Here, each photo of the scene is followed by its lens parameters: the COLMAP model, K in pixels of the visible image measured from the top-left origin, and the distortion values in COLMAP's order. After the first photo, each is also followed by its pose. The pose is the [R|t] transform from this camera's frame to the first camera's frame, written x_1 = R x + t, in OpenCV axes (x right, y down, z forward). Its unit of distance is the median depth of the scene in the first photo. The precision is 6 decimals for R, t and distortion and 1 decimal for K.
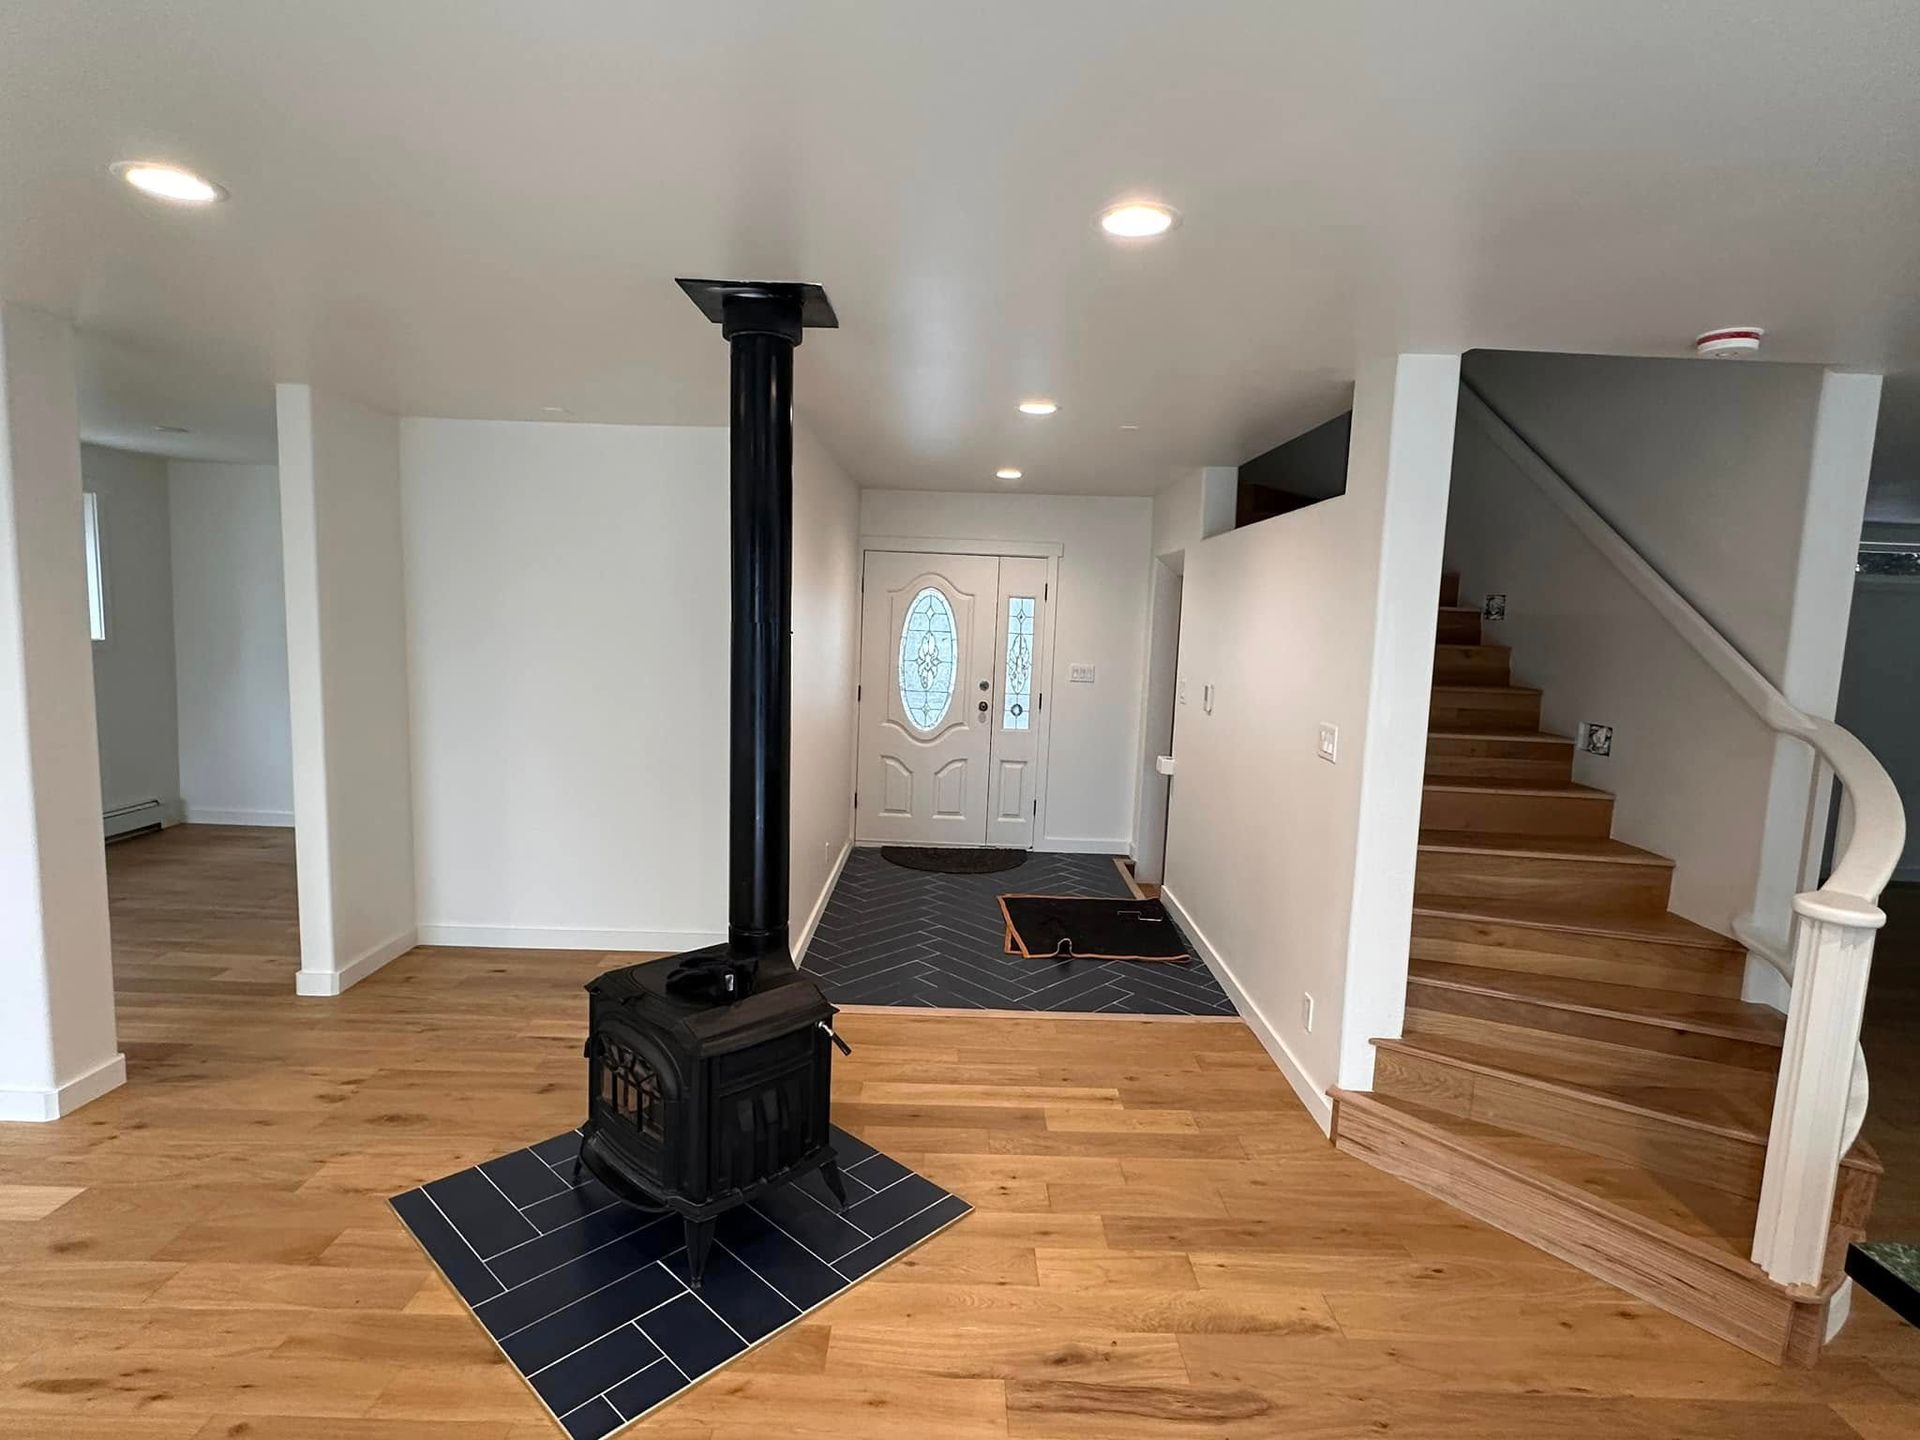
lens RADIAL K [[999.0, 0, 966.8], [0, 999.0, 726.3], [0, 0, 1]] dist [0.018334, -0.002012]
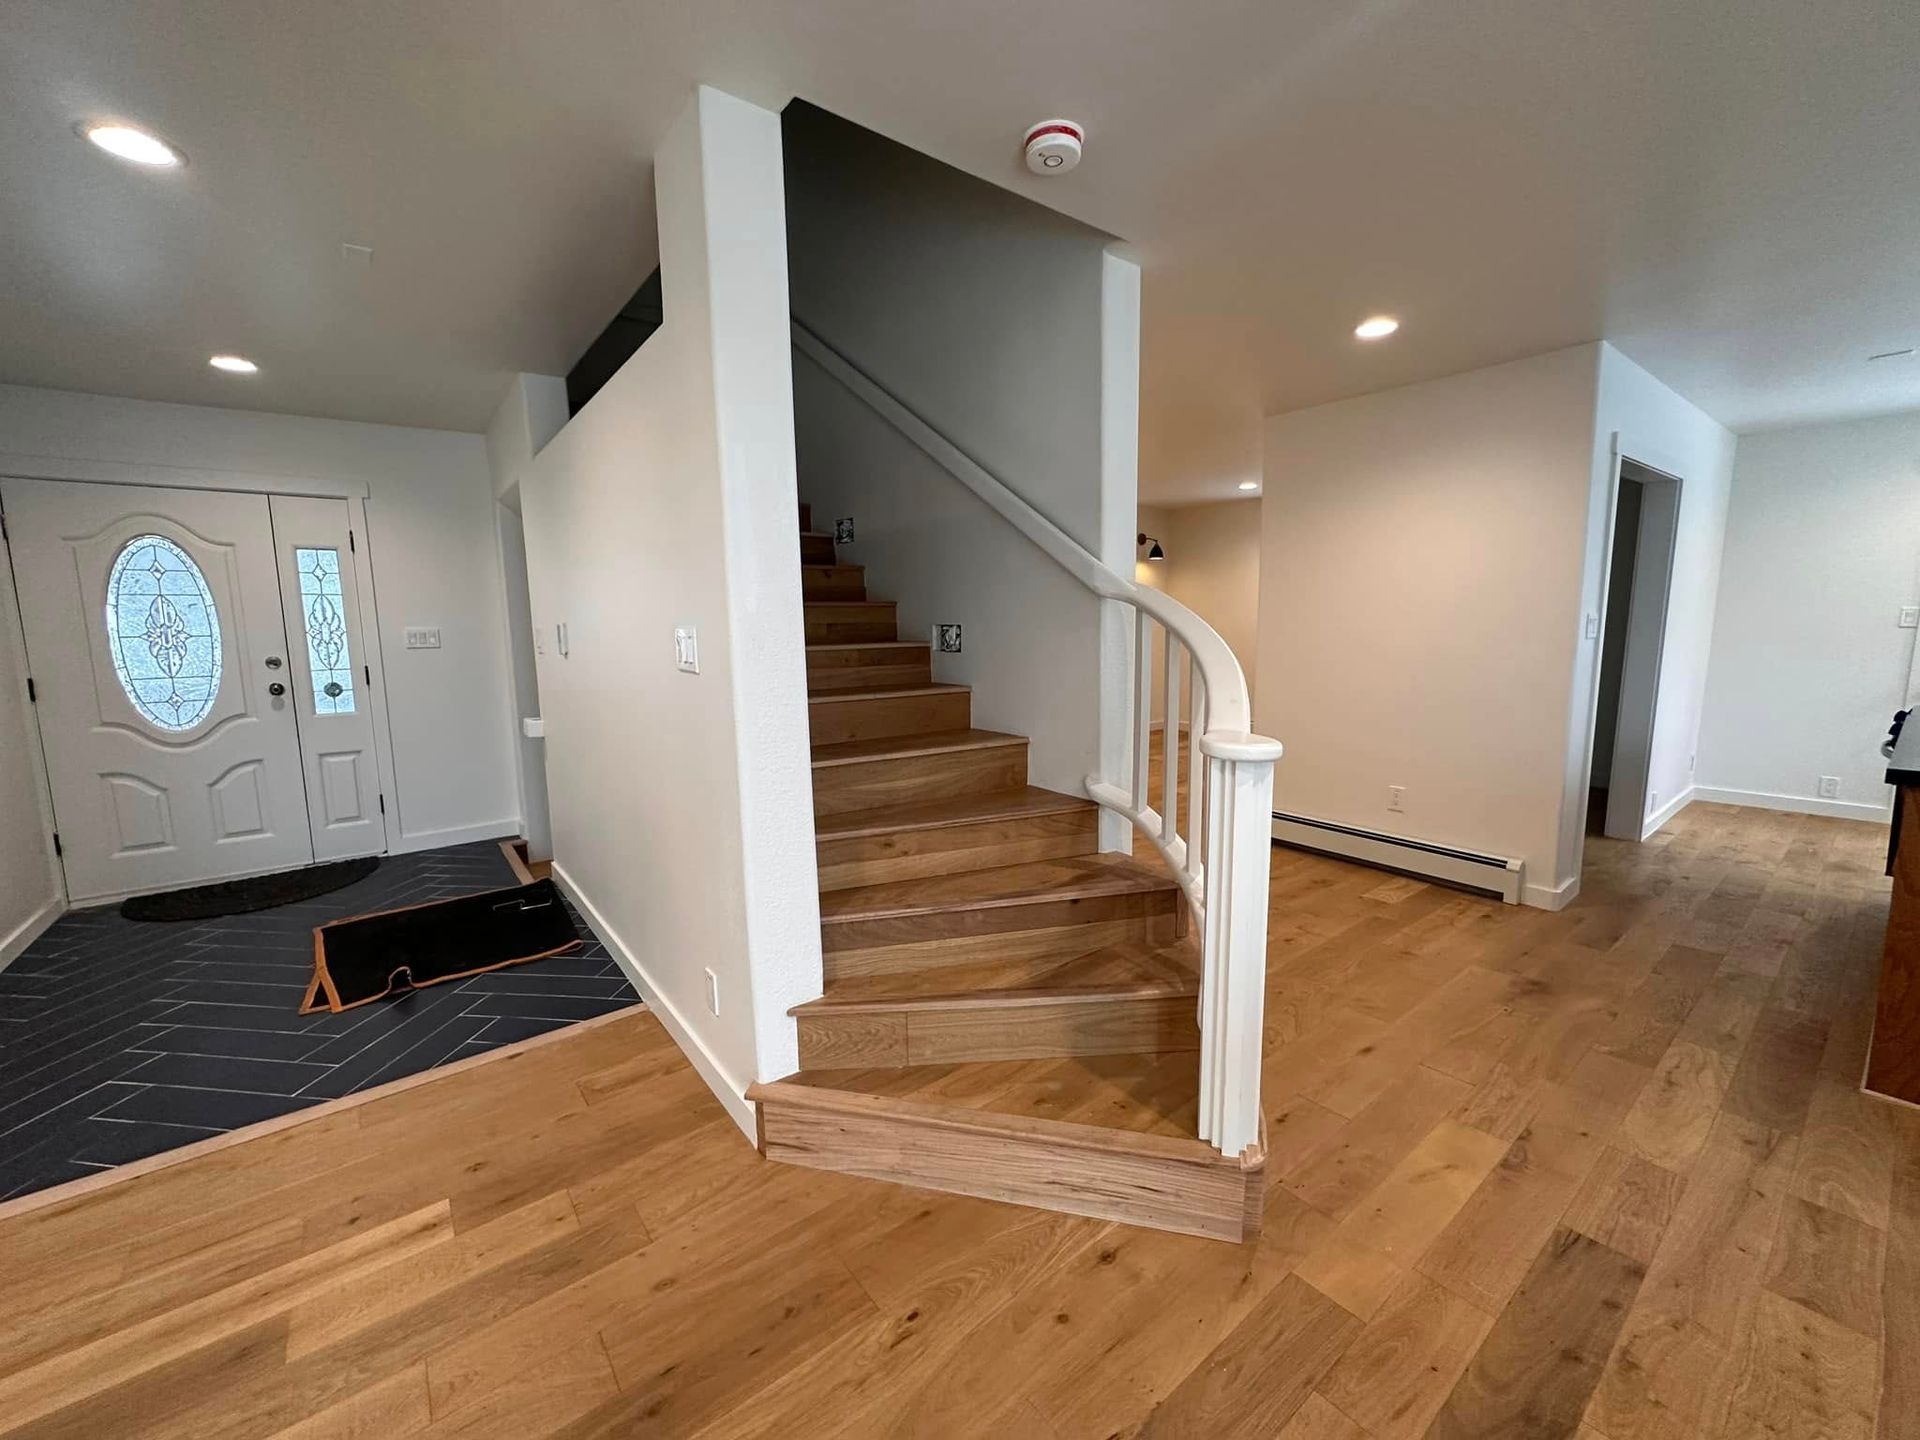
lens RADIAL K [[758.1, 0, 964.3], [0, 758.1, 718.7], [0, 0, 1]] dist [-0.012207, -0.000173]
pose [[0.791906, -0.132090, 0.596185, 0.165378], [0.118026, 0.991023, 0.062796, 0.054131], [-0.599128, 0.020637, 0.800387, 0.385674]]
